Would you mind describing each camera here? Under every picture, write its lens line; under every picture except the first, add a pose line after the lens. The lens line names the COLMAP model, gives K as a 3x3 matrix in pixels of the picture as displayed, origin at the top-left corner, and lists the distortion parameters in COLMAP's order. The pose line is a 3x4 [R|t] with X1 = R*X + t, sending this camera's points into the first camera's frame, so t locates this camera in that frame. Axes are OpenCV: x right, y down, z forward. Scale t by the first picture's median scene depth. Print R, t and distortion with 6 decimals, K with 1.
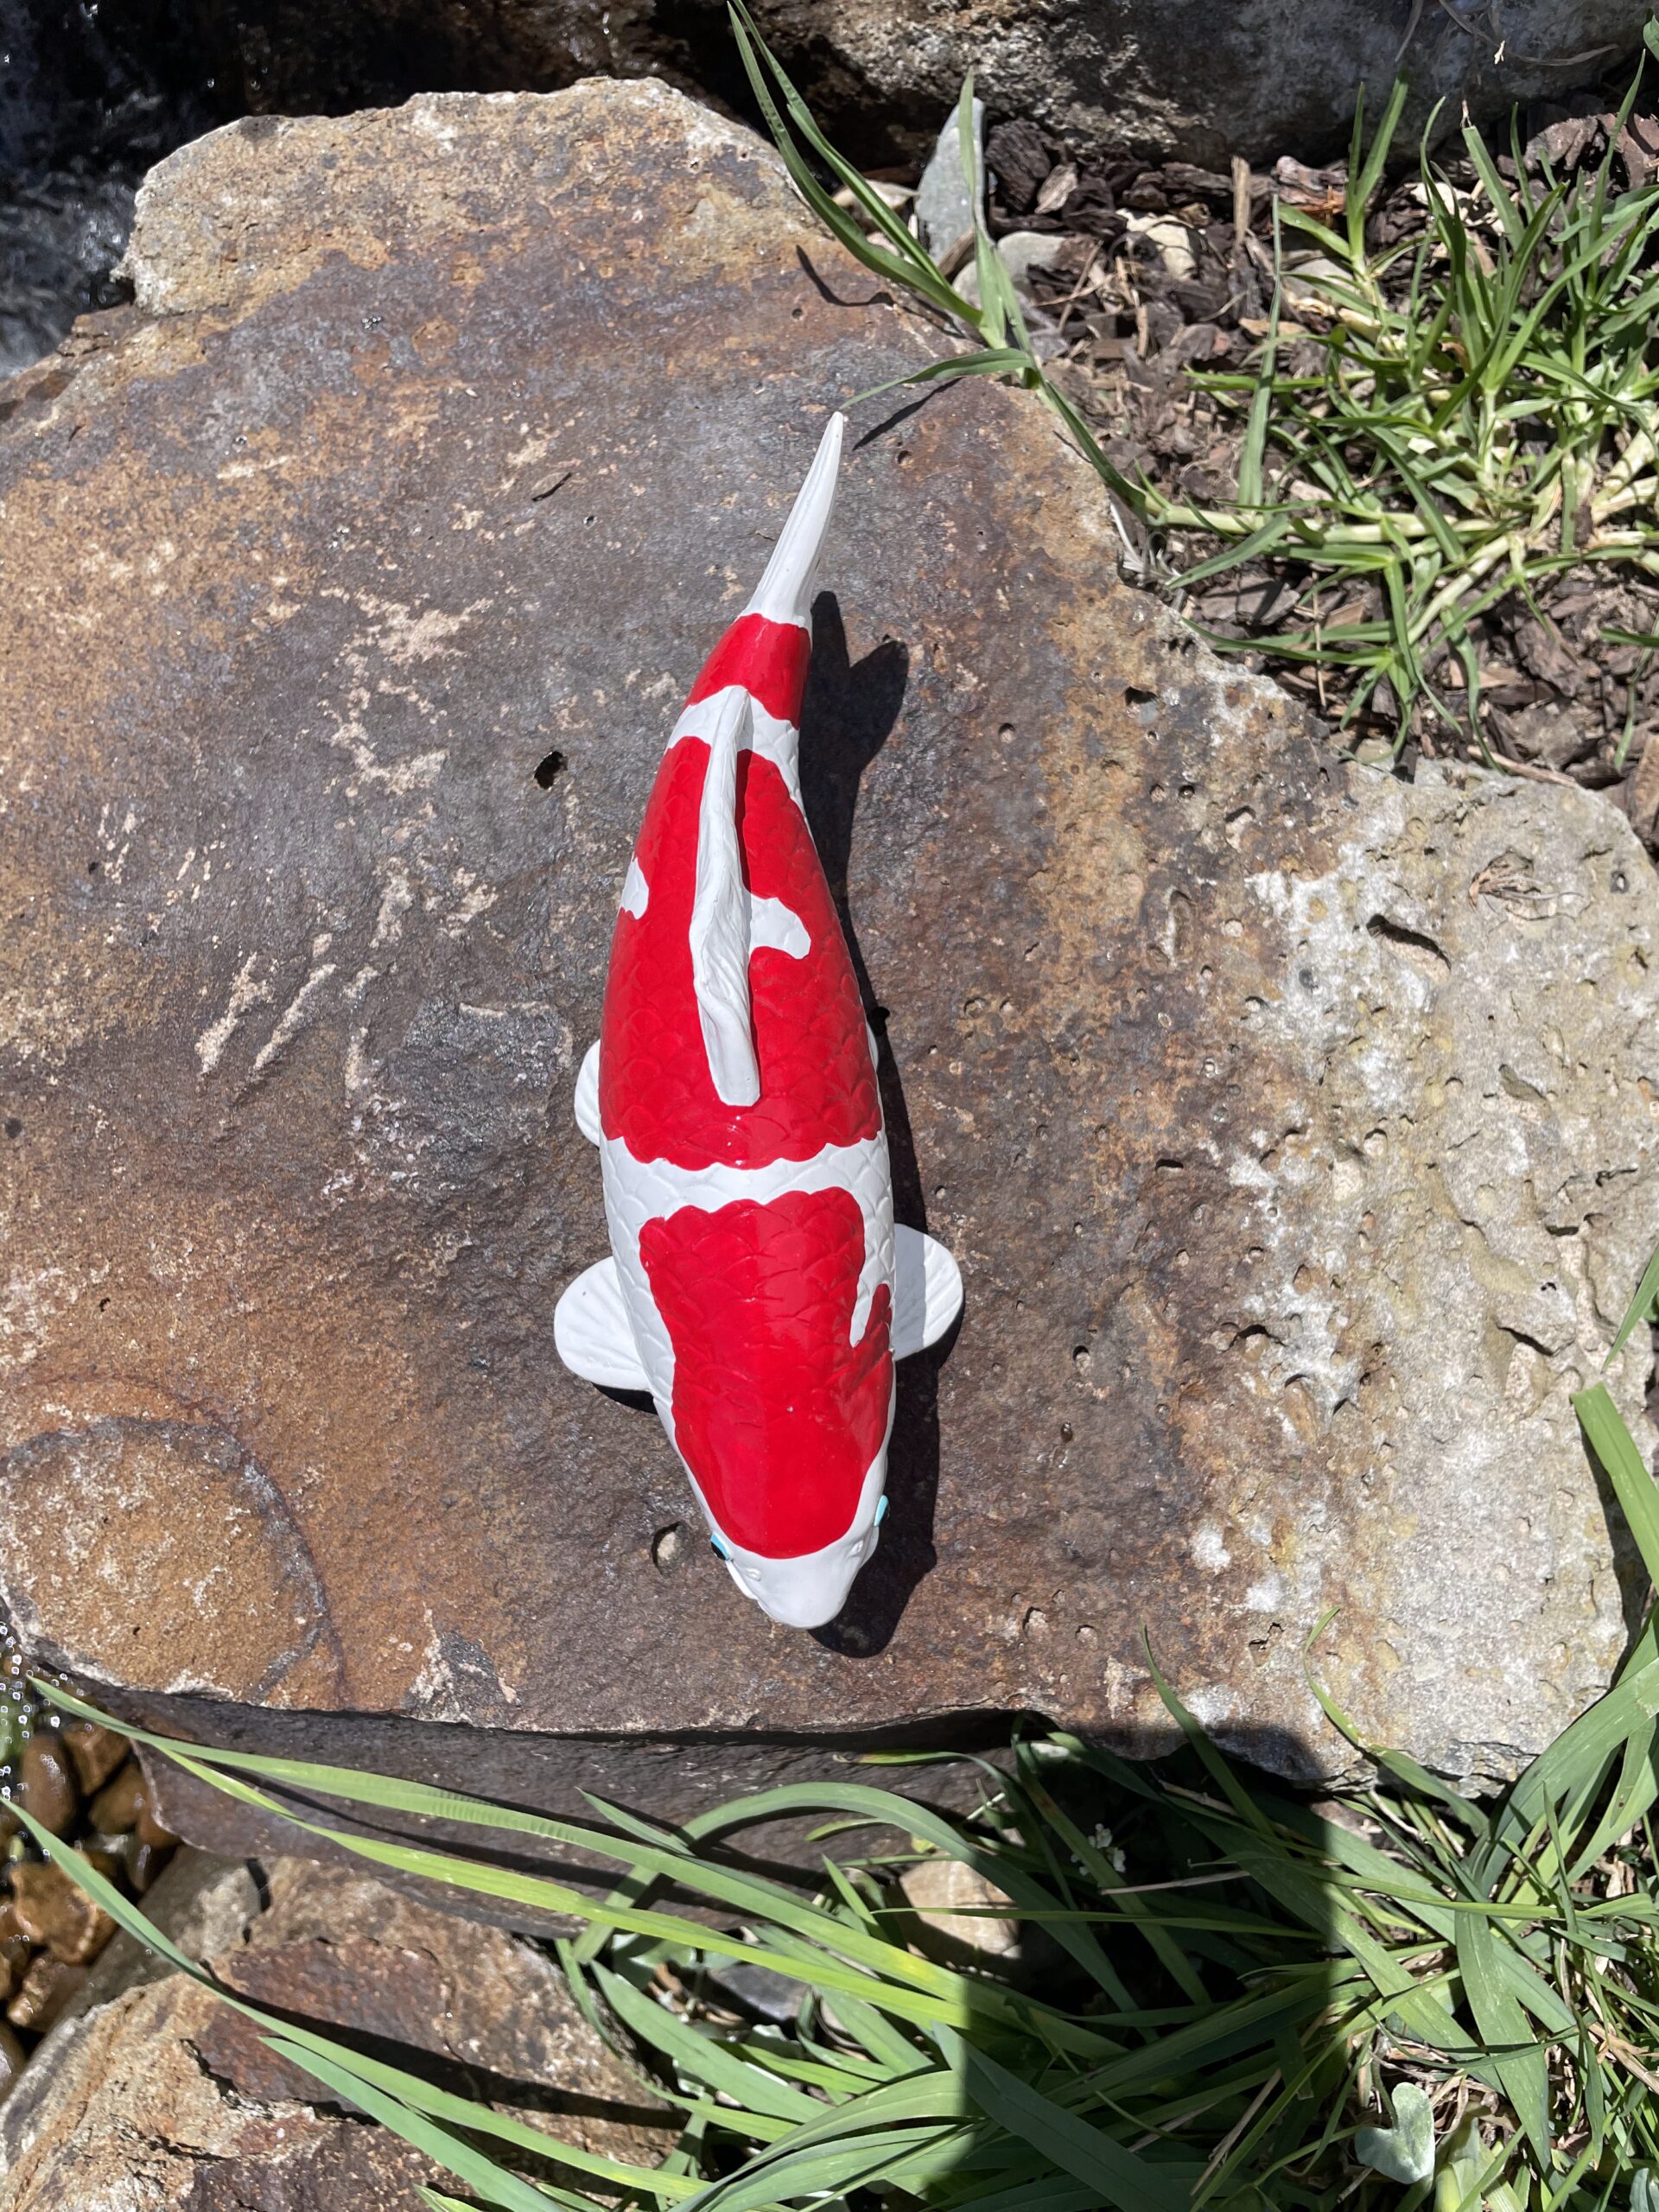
lens RADIAL K [[1685.8, 0, 835.0], [0, 1685.8, 1103.4], [0, 0, 1]] dist [0.072067, -0.111173]
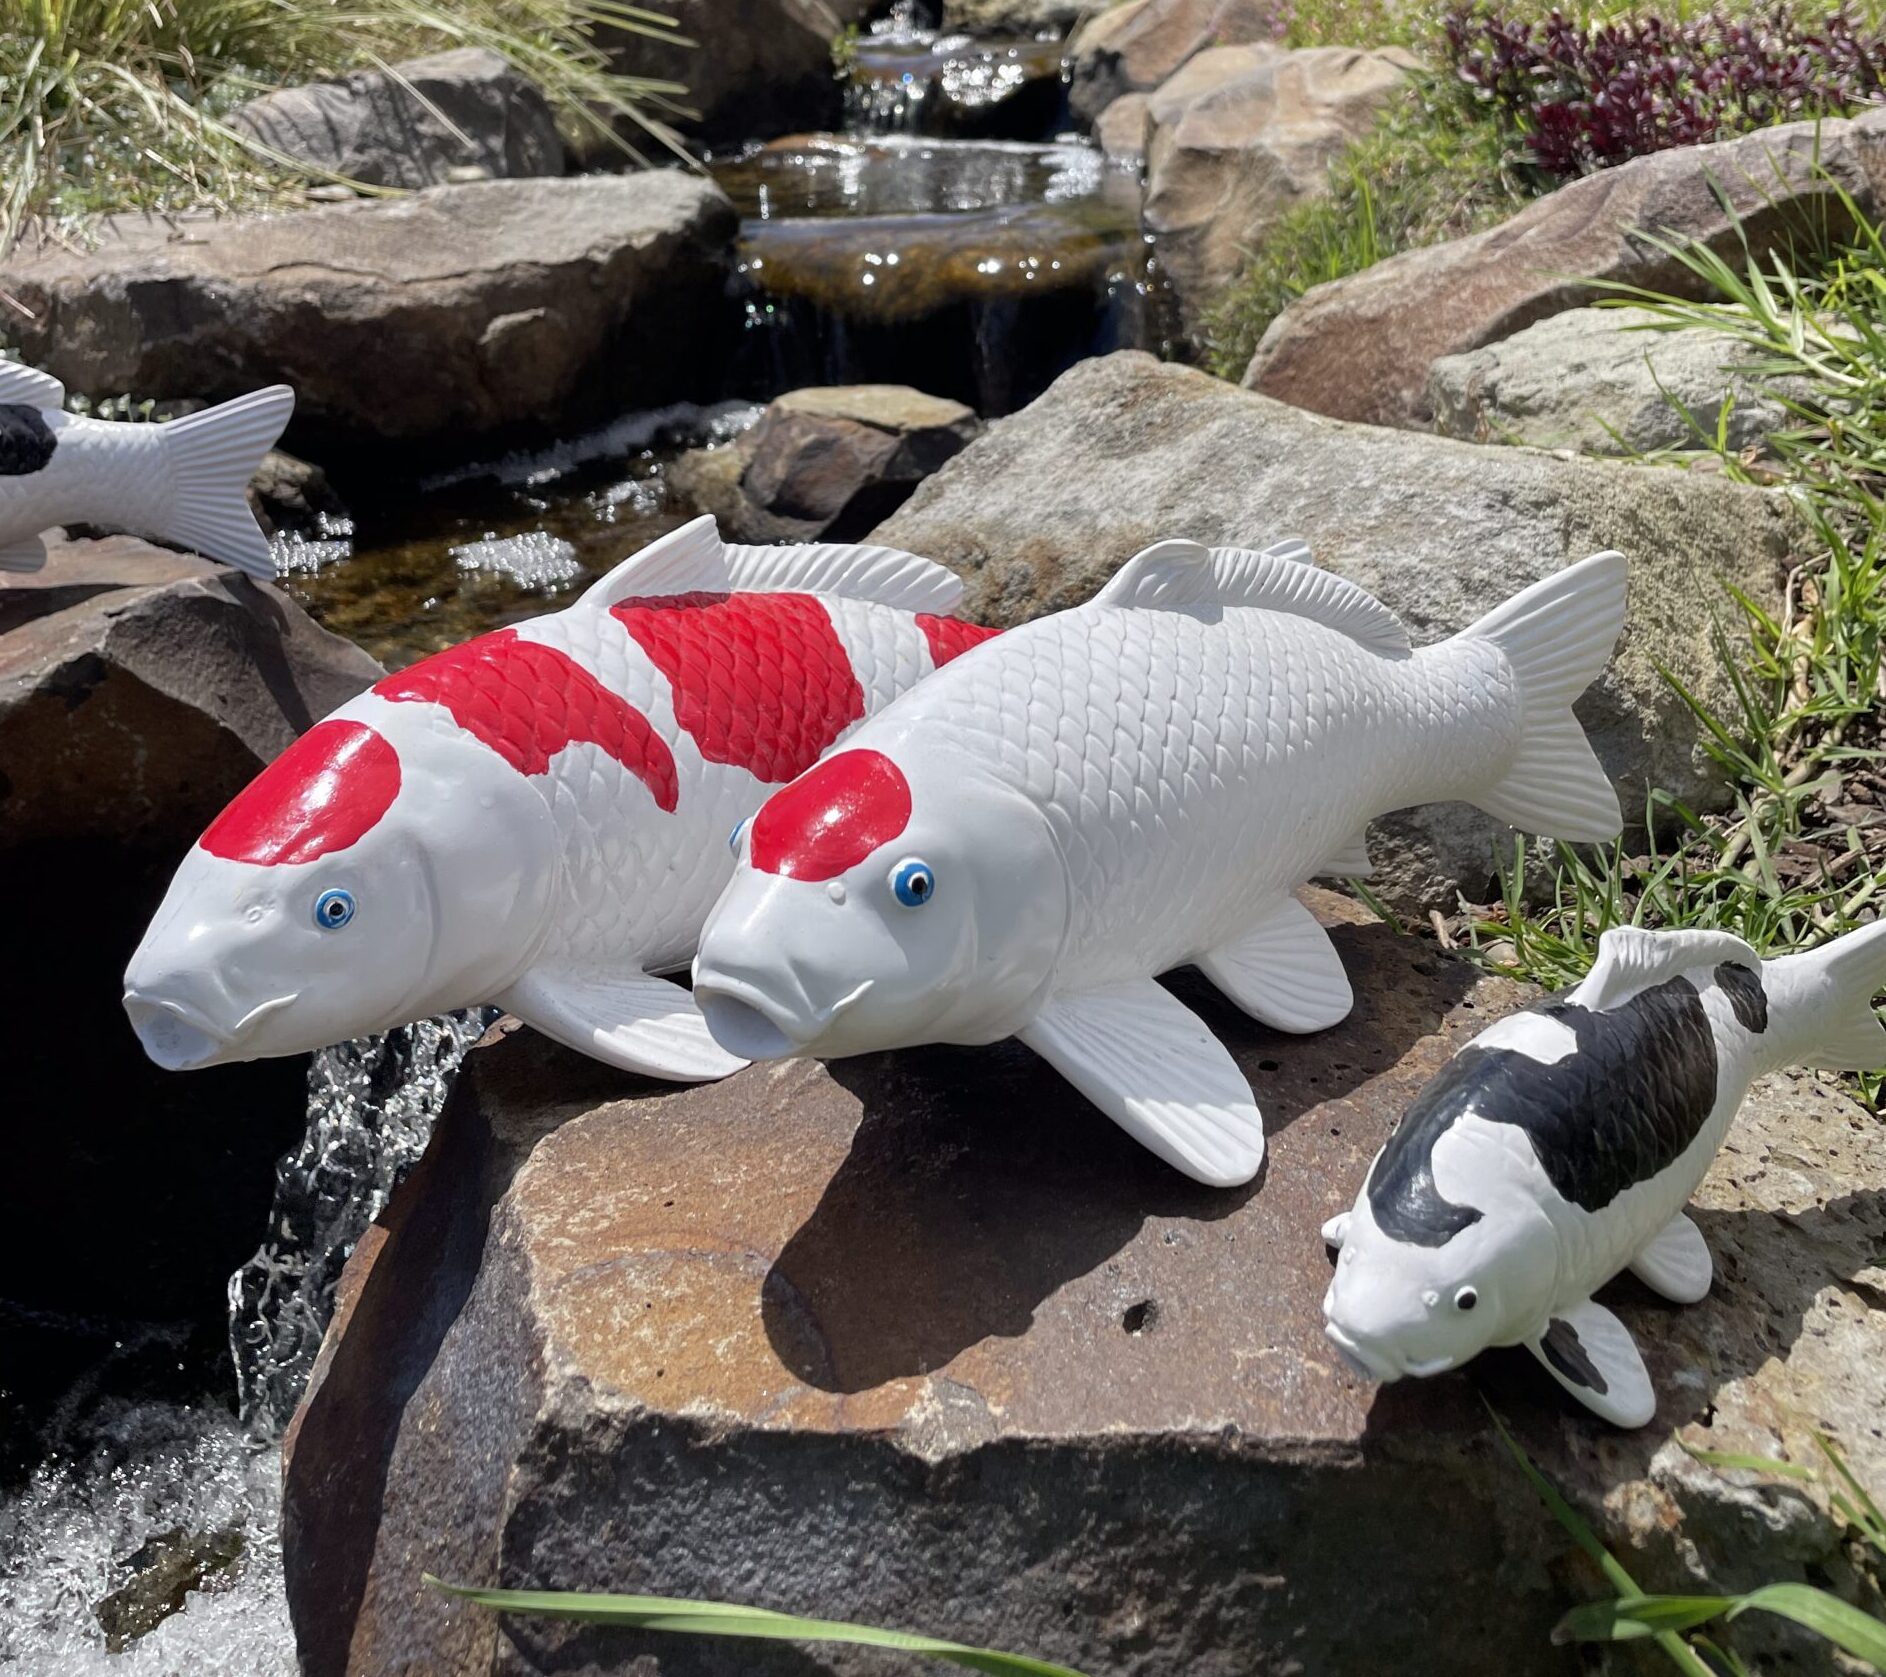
lens RADIAL K [[1932.0, 0, 936.2], [0, 1932.0, 406.9], [0, 0, 1]] dist [0.074765, -0.106707]
pose [[0.998775, -0.002166, -0.049437, -0.156790], [-0.046624, 0.293564, -0.954802, 1.250142], [0.016581, 0.955937, 0.293104, 0.029697]]
